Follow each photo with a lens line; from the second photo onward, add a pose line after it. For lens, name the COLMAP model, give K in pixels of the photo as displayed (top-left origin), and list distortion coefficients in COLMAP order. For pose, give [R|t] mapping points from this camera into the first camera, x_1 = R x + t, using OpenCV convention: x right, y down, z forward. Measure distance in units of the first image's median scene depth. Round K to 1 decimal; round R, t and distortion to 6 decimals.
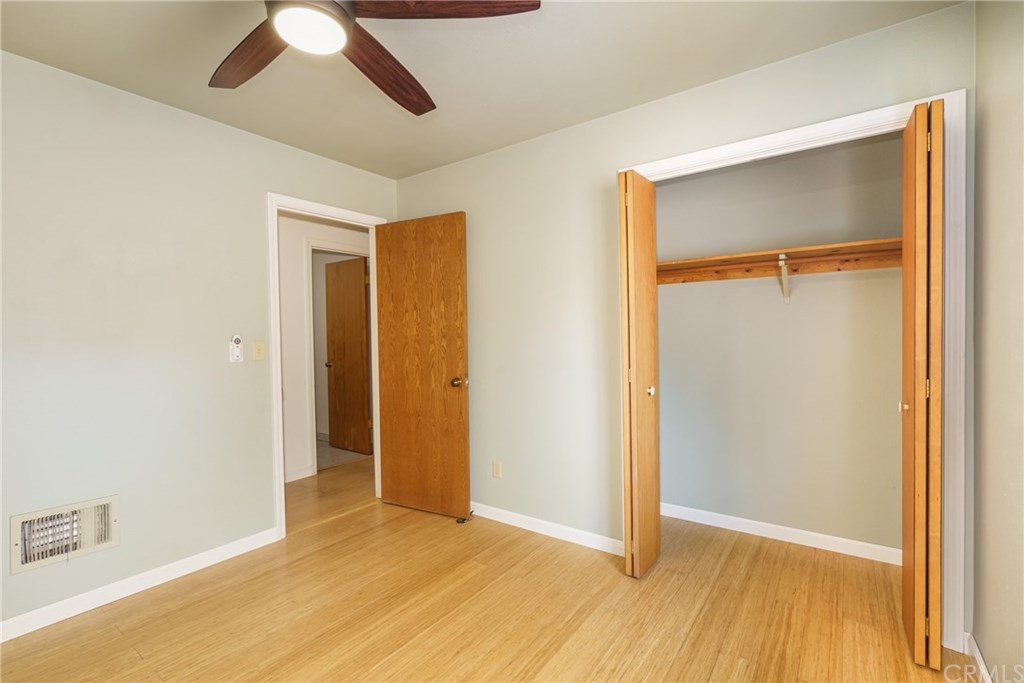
lens RADIAL K [[459.3, 0, 514.2], [0, 459.3, 341.2], [0, 0, 1]] dist [-0.002431, -0.000059]
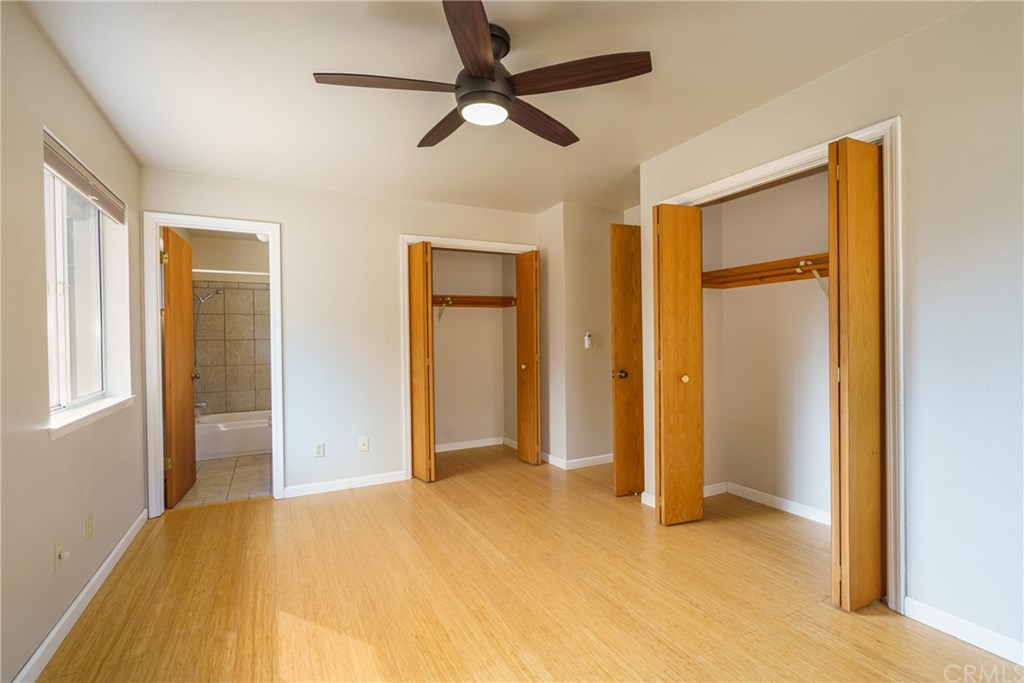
lens RADIAL K [[459.3, 0, 510.0], [0, 459.3, 342.4], [0, 0, 1]] dist [-0.002431, -0.000059]
pose [[0.894638, -0.001483, -0.446789, 0.404868], [0.005396, 0.999957, 0.007485, -0.003222], [0.446759, -0.009107, 0.894608, -0.287323]]
